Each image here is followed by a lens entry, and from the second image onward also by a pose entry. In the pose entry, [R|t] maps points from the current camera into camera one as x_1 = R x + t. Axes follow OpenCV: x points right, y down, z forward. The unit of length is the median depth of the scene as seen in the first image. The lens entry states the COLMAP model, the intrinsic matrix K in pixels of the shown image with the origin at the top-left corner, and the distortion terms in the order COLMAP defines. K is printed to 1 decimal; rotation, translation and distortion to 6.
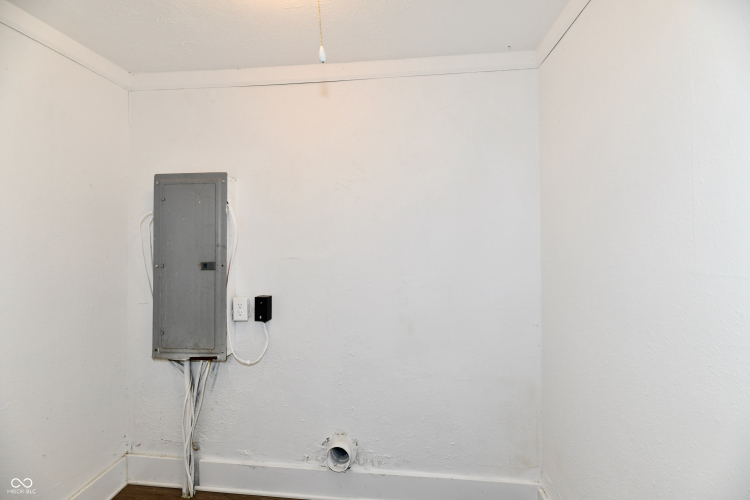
lens RADIAL K [[306.7, 0, 375.9], [0, 306.7, 248.5], [0, 0, 1]] dist [-0.000923, -0.003067]
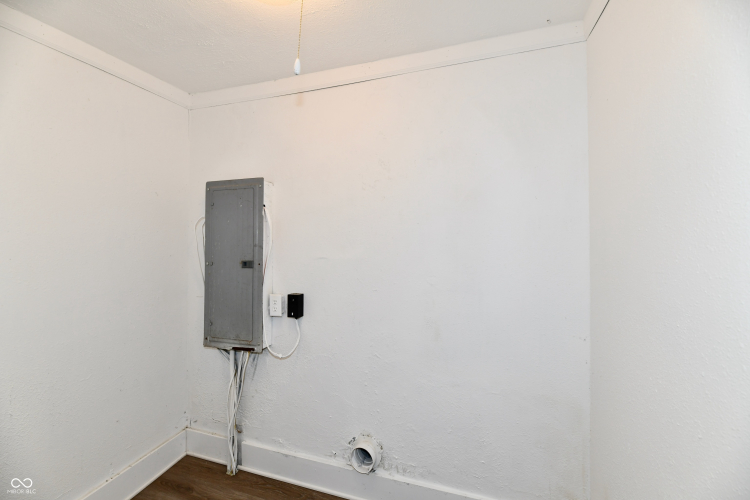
lens RADIAL K [[306.7, 0, 374.7], [0, 306.7, 248.1], [0, 0, 1]] dist [-0.000923, -0.003067]
pose [[0.977368, 0.004343, -0.211504, 0.120383], [-0.004780, 0.999987, -0.001556, -0.000741], [0.211494, 0.002532, 0.977376, 0.031771]]
